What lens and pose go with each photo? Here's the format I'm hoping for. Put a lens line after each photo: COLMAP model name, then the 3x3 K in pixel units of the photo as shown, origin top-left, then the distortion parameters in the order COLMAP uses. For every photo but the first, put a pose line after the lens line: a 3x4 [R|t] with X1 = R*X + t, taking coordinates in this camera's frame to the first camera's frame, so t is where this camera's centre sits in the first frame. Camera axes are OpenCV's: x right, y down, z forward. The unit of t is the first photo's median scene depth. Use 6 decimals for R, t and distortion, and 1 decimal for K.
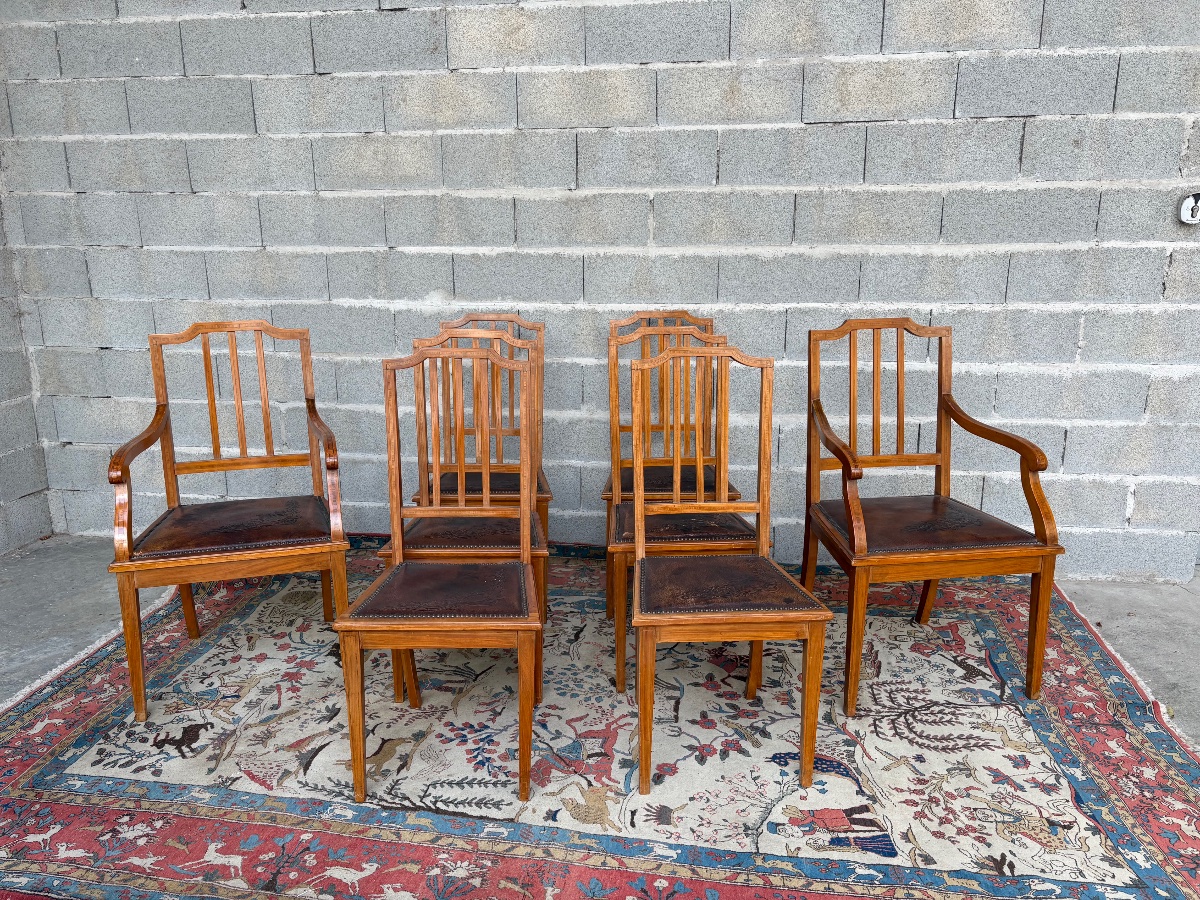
lens RADIAL K [[912.7, 0, 596.9], [0, 912.7, 458.1], [0, 0, 1]] dist [0.041020, -0.035051]
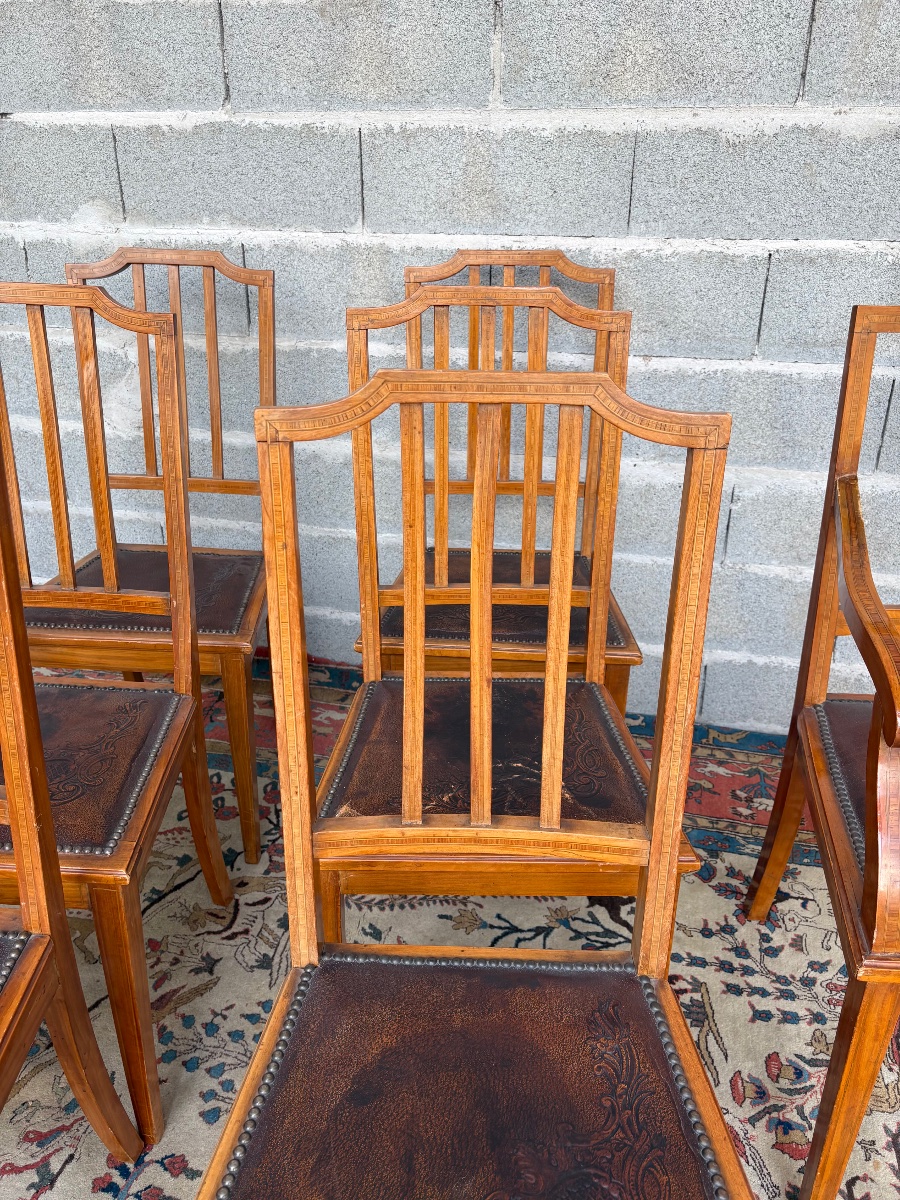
lens RADIAL K [[912.7, 0, 453.2], [0, 912.7, 596.0], [0, 0, 1]] dist [0.041020, -0.035051]
pose [[0.996533, 0.045187, -0.069862, 0.096781], [-0.031034, 0.980945, 0.191791, -0.085258], [0.077198, -0.188958, 0.978946, 0.558721]]
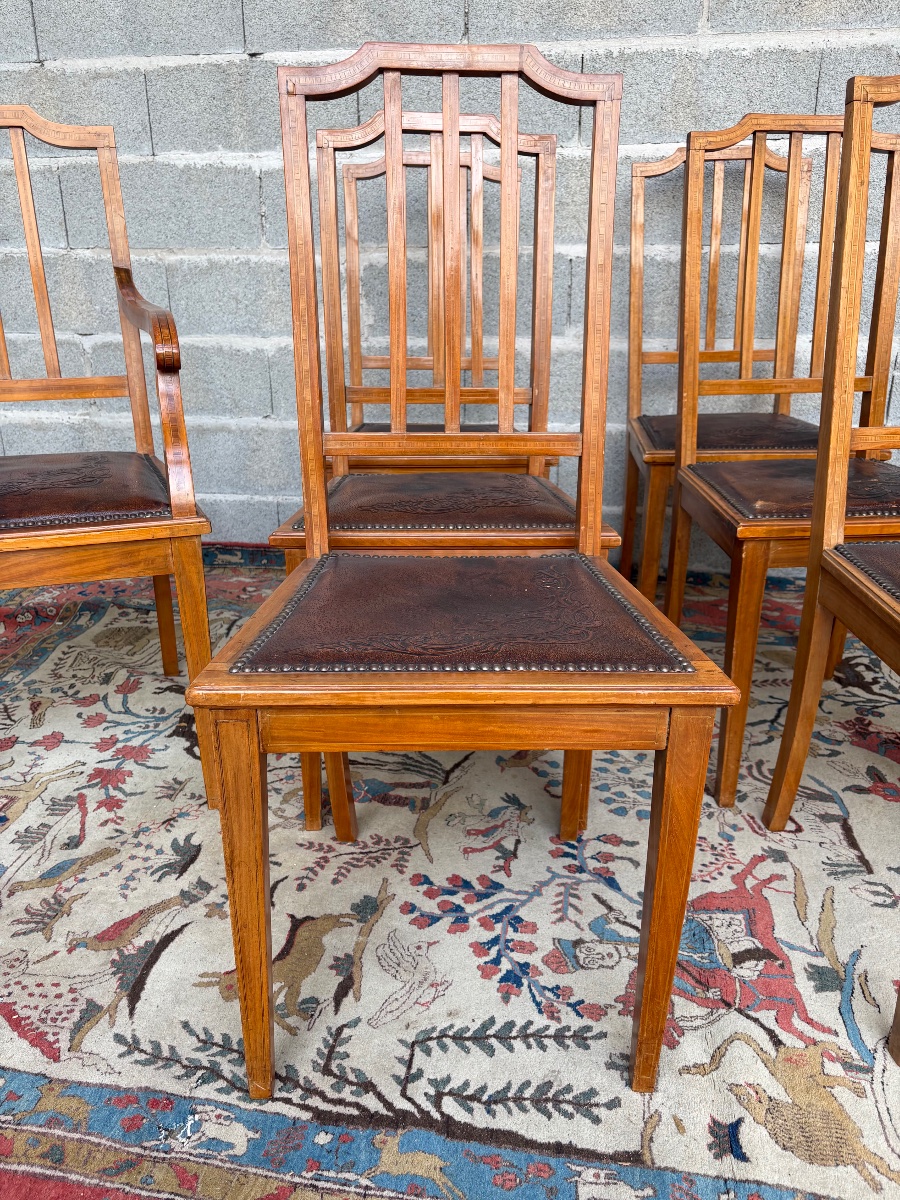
lens RADIAL K [[912.7, 0, 439.3], [0, 912.7, 597.1], [0, 0, 1]] dist [0.041020, -0.035051]
pose [[0.999968, -0.005253, 0.006094, -0.133482], [0.004625, 0.995093, 0.098840, 0.076114], [-0.006583, -0.098809, 0.995085, 0.450837]]
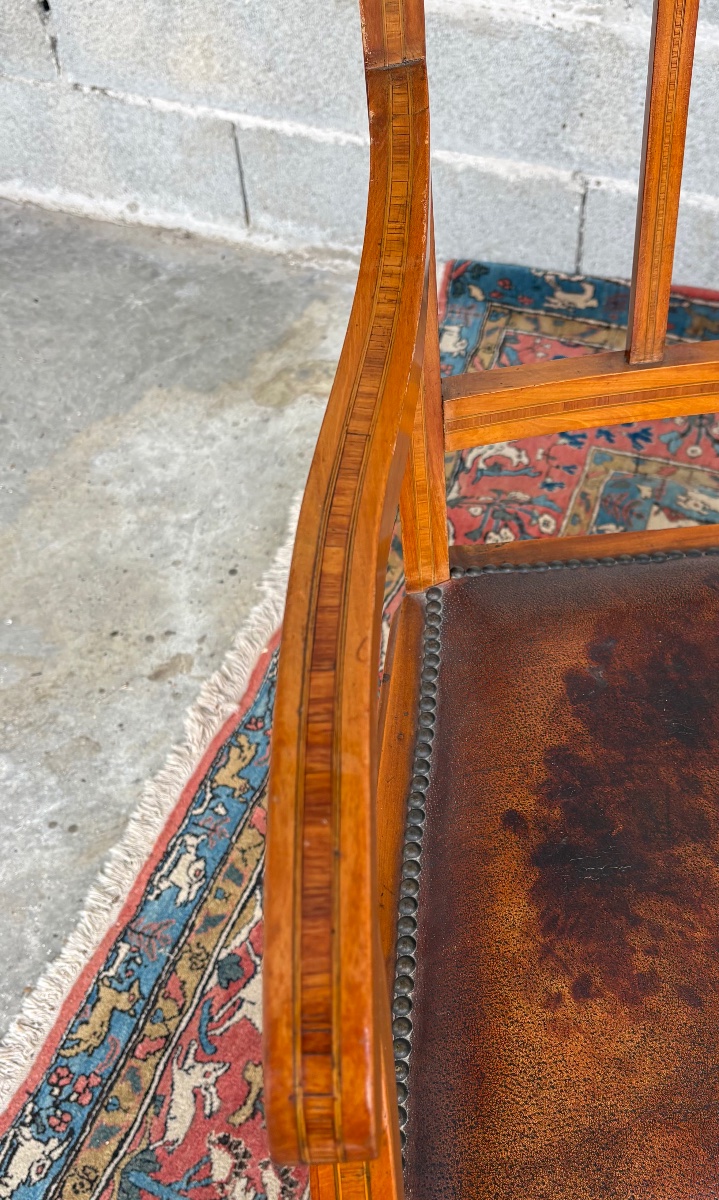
lens RADIAL K [[1202.5, 0, 473.6], [0, 1202.5, 630.5], [0, 0, 1]] dist [0.055233, 0.000000]
pose [[0.984570, 0.138642, -0.106772, -0.418114], [-0.048946, 0.803990, 0.592625, -0.100039], [0.168006, -0.578255, 0.798370, 0.772554]]
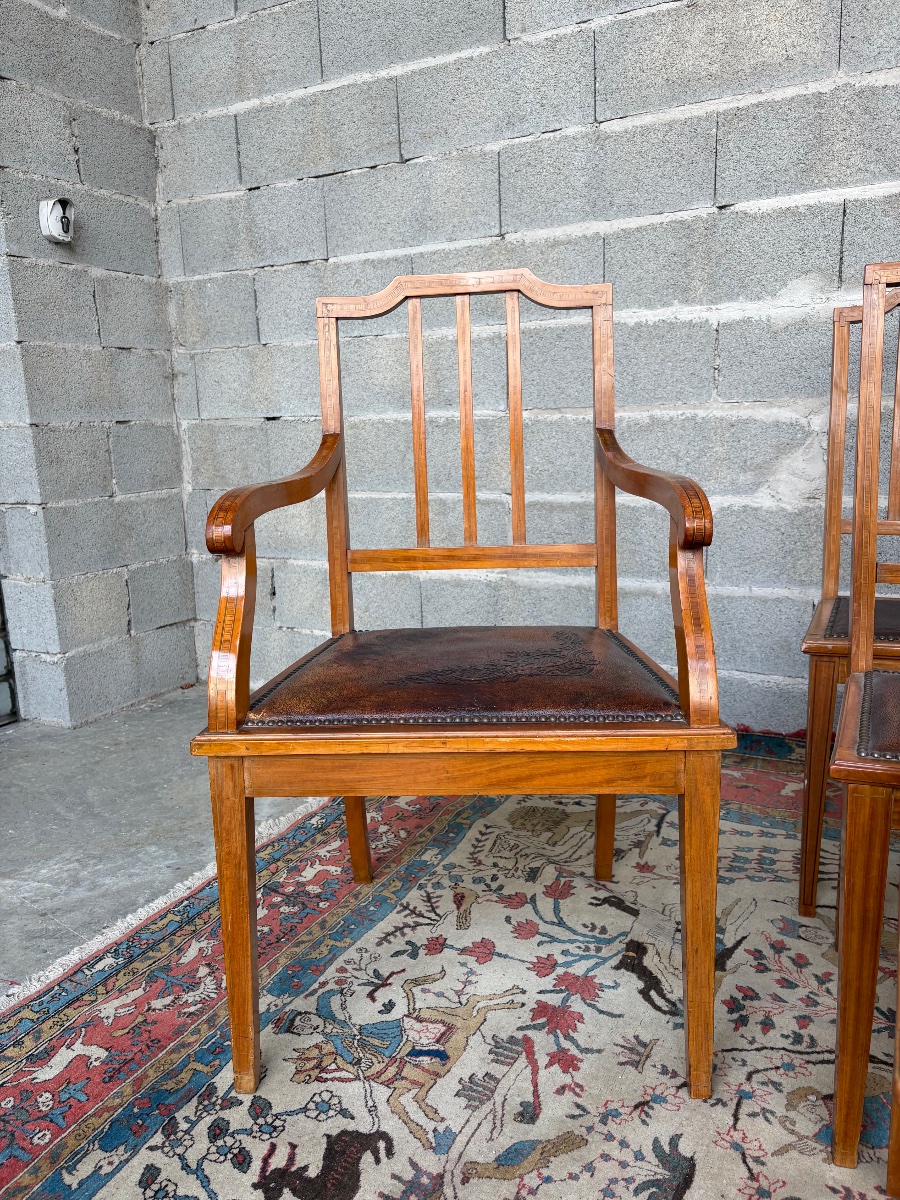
lens RADIAL K [[912.7, 0, 449.2], [0, 912.7, 602.1], [0, 0, 1]] dist [0.041020, -0.035051]
pose [[0.944187, 0.037735, -0.327241, -0.231481], [-0.054049, 0.997700, -0.040901, 0.053224], [0.324945, 0.056305, 0.944055, 0.524186]]
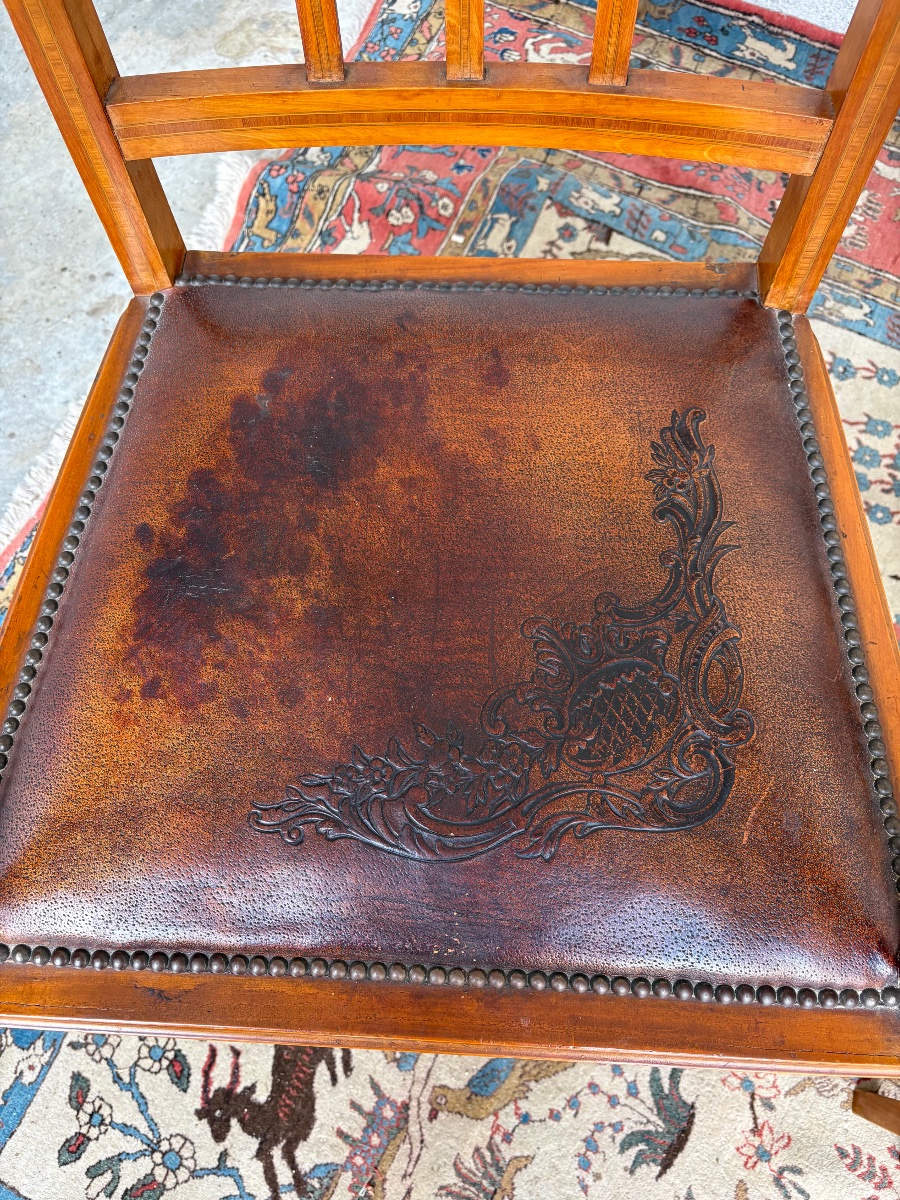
lens RADIAL K [[912.7, 0, 443.6], [0, 912.7, 595.0], [0, 0, 1]] dist [0.041020, -0.035051]
pose [[0.944062, 0.303992, -0.127814, -0.341192], [-0.059840, 0.539072, 0.840131, -0.098519], [0.324294, -0.785487, 0.527108, 0.840739]]
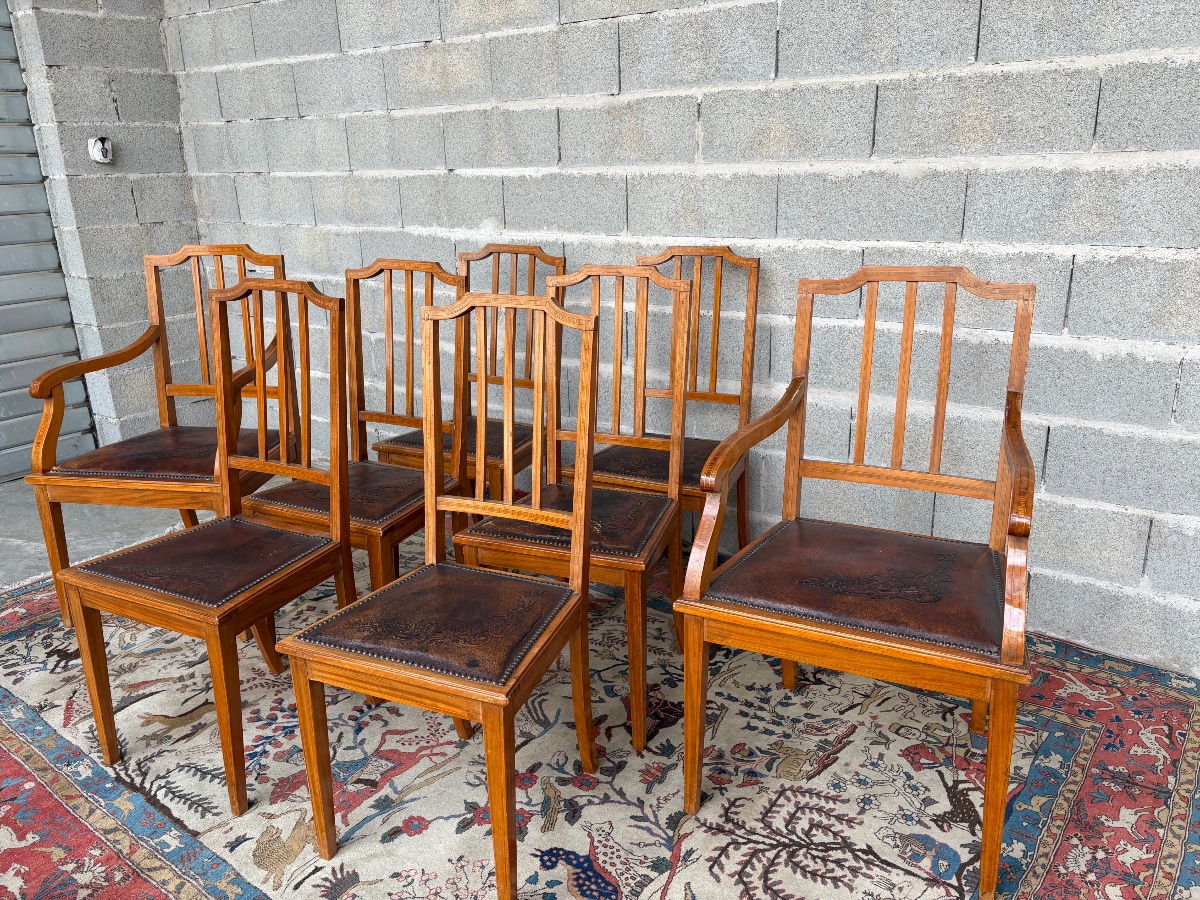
lens RADIAL K [[912.7, 0, 609.4], [0, 912.7, 447.9], [0, 0, 1]] dist [0.041020, -0.035051]
pose [[0.891278, 0.121424, -0.436898, 0.427875], [-0.097485, 0.992262, 0.076901, -0.049783], [0.442854, -0.025949, 0.896218, 0.298647]]
